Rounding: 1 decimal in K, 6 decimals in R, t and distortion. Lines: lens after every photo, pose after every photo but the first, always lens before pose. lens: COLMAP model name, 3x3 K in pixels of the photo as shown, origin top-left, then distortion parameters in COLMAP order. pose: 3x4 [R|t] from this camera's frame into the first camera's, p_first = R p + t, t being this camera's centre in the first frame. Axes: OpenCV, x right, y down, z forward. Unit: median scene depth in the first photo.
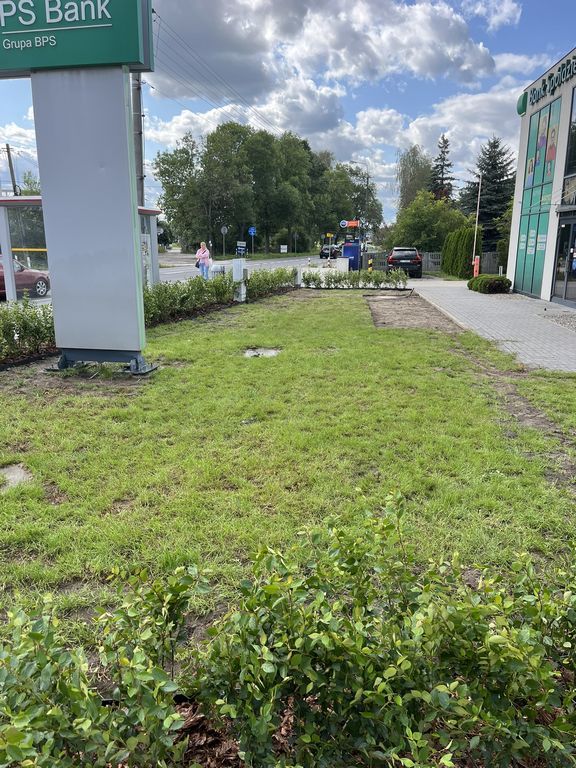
lens RADIAL K [[582.1, 0, 288.0], [0, 582.1, 384.0], [0, 0, 1]] dist [0.042029, -0.057637]
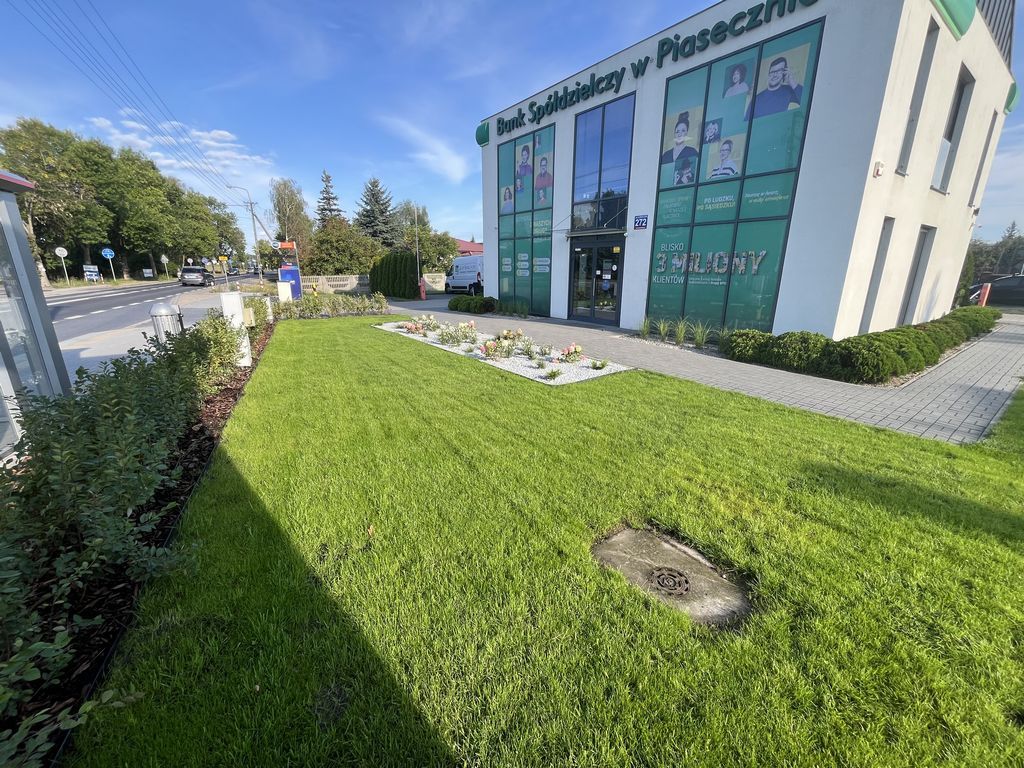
lens RADIAL K [[409.0, 0, 513.0], [0, 409.0, 391.1], [0, 0, 1]] dist [-0.010098, -0.000352]
pose [[0.739839, -0.193387, 0.644390, -0.128848], [0.156103, 0.981002, 0.115182, -0.097099], [-0.654423, 0.015375, 0.755972, 0.419393]]
